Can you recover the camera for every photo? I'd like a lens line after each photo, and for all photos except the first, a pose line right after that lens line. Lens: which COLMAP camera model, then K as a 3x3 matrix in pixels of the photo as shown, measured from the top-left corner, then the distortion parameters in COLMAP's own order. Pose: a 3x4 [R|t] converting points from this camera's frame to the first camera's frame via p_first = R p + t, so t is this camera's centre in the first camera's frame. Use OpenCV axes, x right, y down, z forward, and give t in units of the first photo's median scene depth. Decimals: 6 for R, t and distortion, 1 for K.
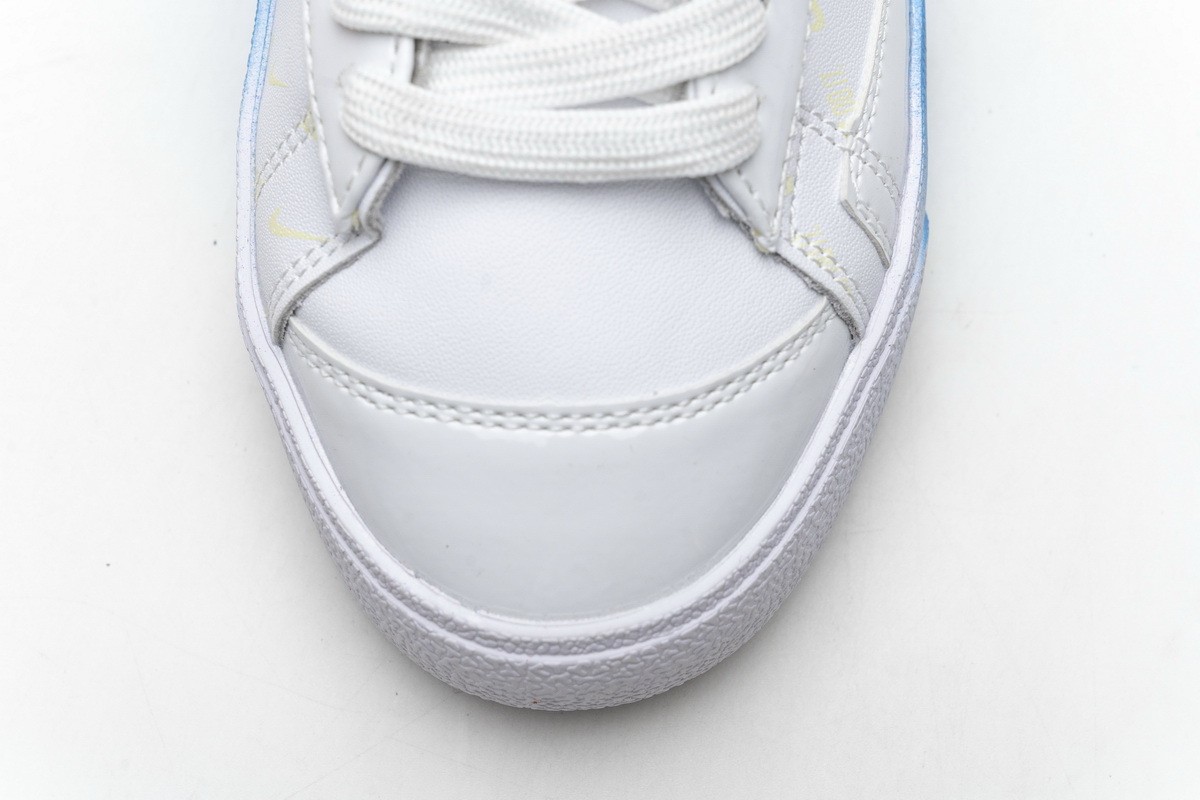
lens RADIAL K [[2322.8, 0, 601.0], [0, 2322.8, 398.1], [0, 0, 1]] dist [0.076366, 0.000000]
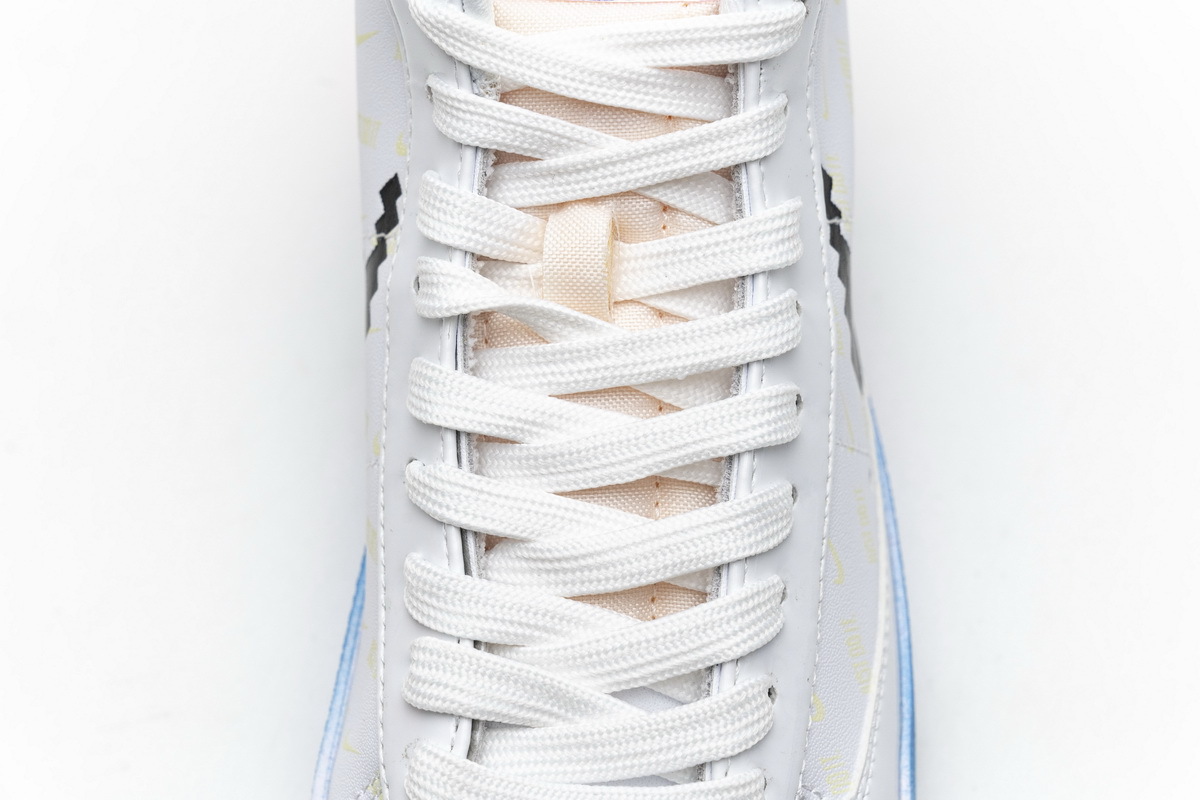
lens RADIAL K [[2322.8, 0, 606.9], [0, 2322.8, 410.2], [0, 0, 1]] dist [0.076366, 0.000000]
pose [[0.999367, 0.031857, -0.015847, 0.001127], [-0.034792, 0.968218, -0.247674, -0.017417], [0.007453, 0.248069, 0.968714, -0.172755]]
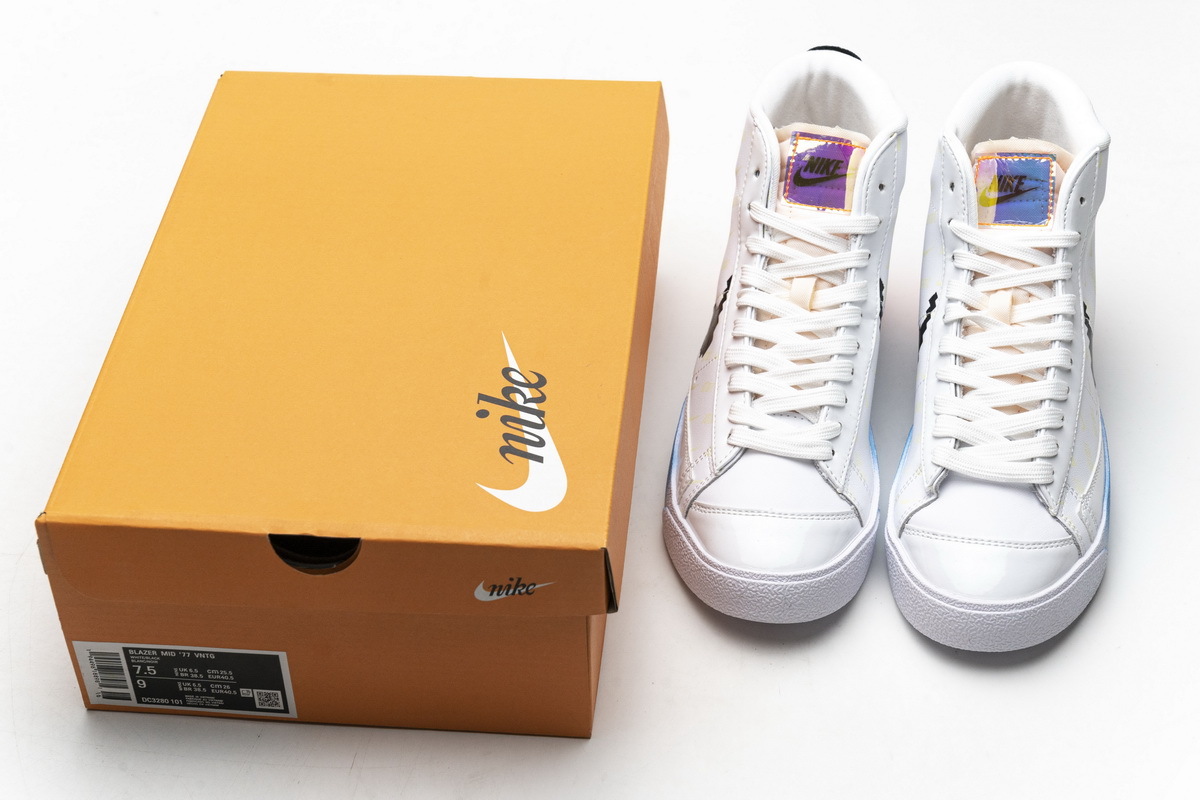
lens RADIAL K [[2308.6, 0, 600.8], [0, 2308.6, 397.2], [0, 0, 1]] dist [0.030899, 0.000000]
pose [[0.980228, 0.092047, -0.175160, -0.000059], [-0.179039, 0.789509, -0.587044, 1.930666], [0.084254, 0.606797, 0.790378, -1.834206]]
